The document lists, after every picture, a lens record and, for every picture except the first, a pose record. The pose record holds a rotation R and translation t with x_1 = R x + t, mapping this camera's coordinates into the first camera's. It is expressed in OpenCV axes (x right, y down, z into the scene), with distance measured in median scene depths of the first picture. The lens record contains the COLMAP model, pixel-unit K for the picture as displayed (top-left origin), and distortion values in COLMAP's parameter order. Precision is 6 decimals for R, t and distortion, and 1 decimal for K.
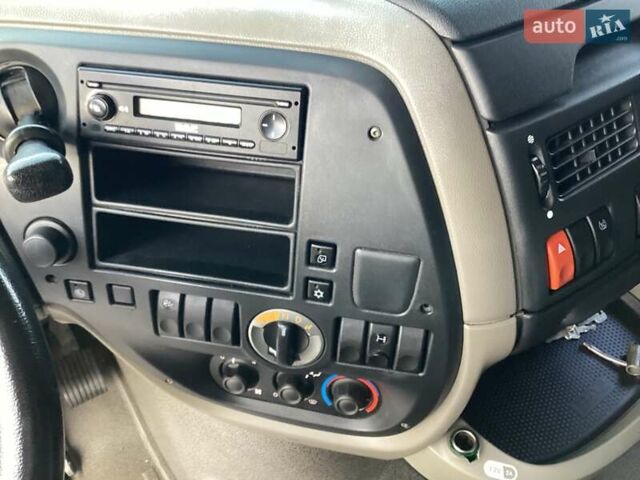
lens RADIAL K [[577.4, 0, 321.3], [0, 577.4, 246.1], [0, 0, 1]] dist [0.120950, -0.236604]
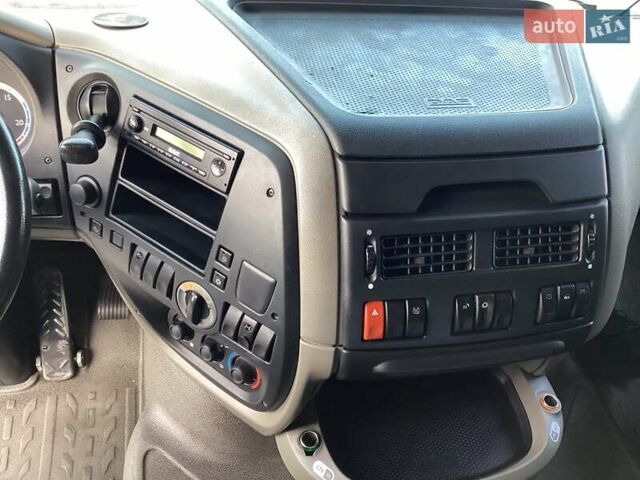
lens RADIAL K [[577.4, 0, 321.3], [0, 577.4, 246.1], [0, 0, 1]] dist [0.120950, -0.236604]
pose [[0.907748, 0.349628, -0.231848, 0.544233], [-0.364611, 0.930855, -0.023817, -0.063891], [0.207490, 0.106154, 0.972460, -0.407990]]
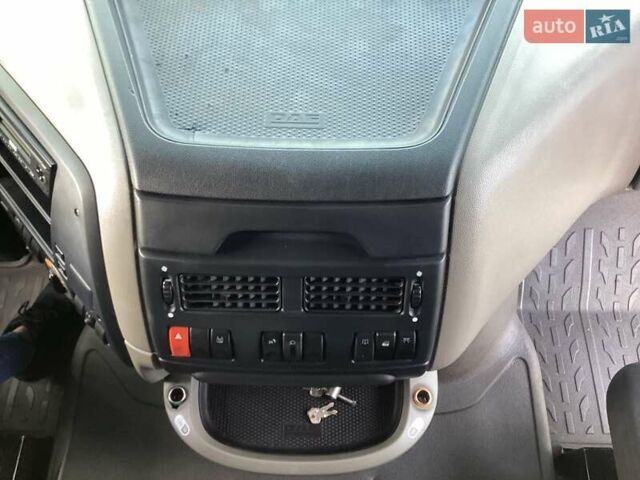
lens RADIAL K [[577.4, 0, 321.3], [0, 577.4, 246.1], [0, 0, 1]] dist [0.120950, -0.236604]
pose [[0.792440, 0.543280, -0.277282, 0.947389], [-0.444169, 0.825548, 0.348115, -0.828442], [0.418033, -0.152700, 0.895506, -0.124181]]
